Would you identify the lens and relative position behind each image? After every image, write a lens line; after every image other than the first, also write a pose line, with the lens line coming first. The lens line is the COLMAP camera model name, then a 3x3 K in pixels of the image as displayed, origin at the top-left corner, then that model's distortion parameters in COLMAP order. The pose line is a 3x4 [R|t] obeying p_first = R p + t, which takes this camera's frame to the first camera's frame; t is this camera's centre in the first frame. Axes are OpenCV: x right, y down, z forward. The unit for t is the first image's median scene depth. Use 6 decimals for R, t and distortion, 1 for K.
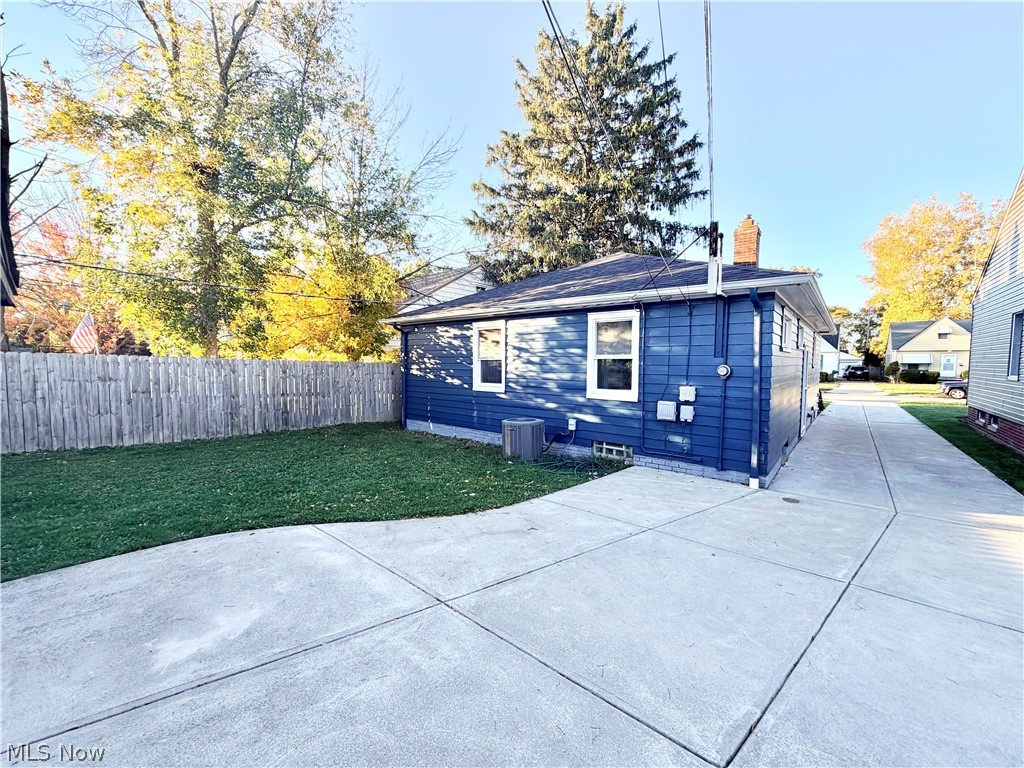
lens RADIAL K [[406.2, 0, 506.4], [0, 406.2, 388.0], [0, 0, 1]] dist [0.003626, 0.000256]
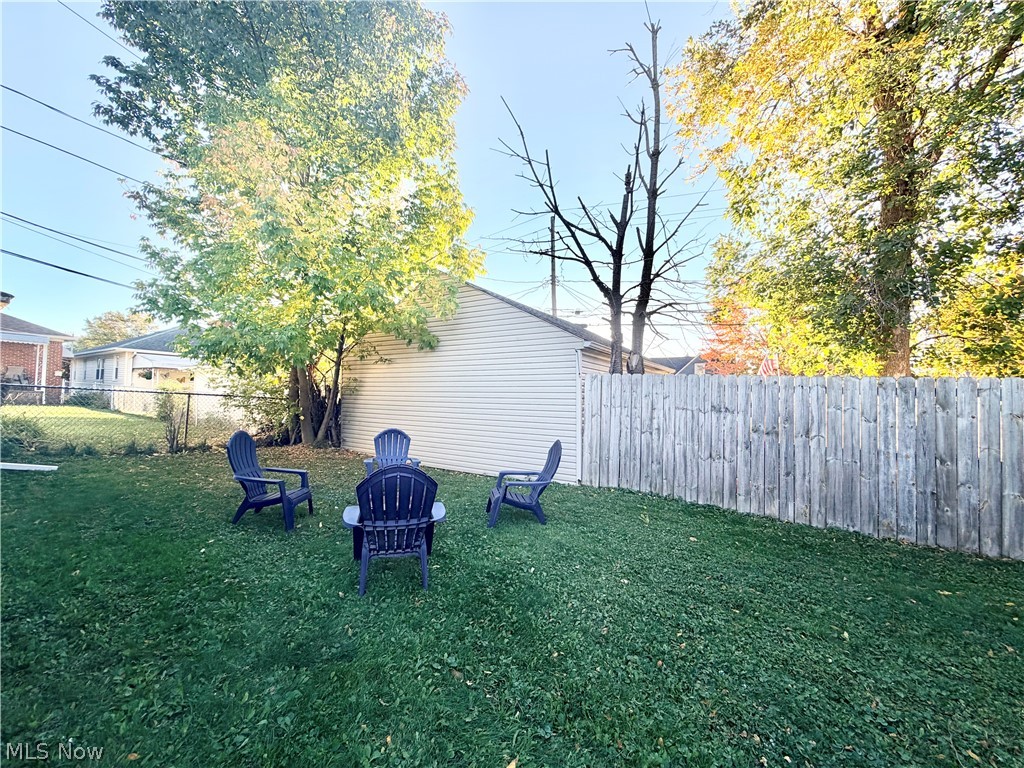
lens RADIAL K [[406.2, 0, 506.8], [0, 406.2, 387.0], [0, 0, 1]] dist [0.003626, 0.000256]
pose [[0.141778, -0.022179, -0.989650, -0.330389], [-0.079875, 0.996233, -0.033769, -0.006904], [0.986671, 0.083836, 0.139473, 0.518205]]
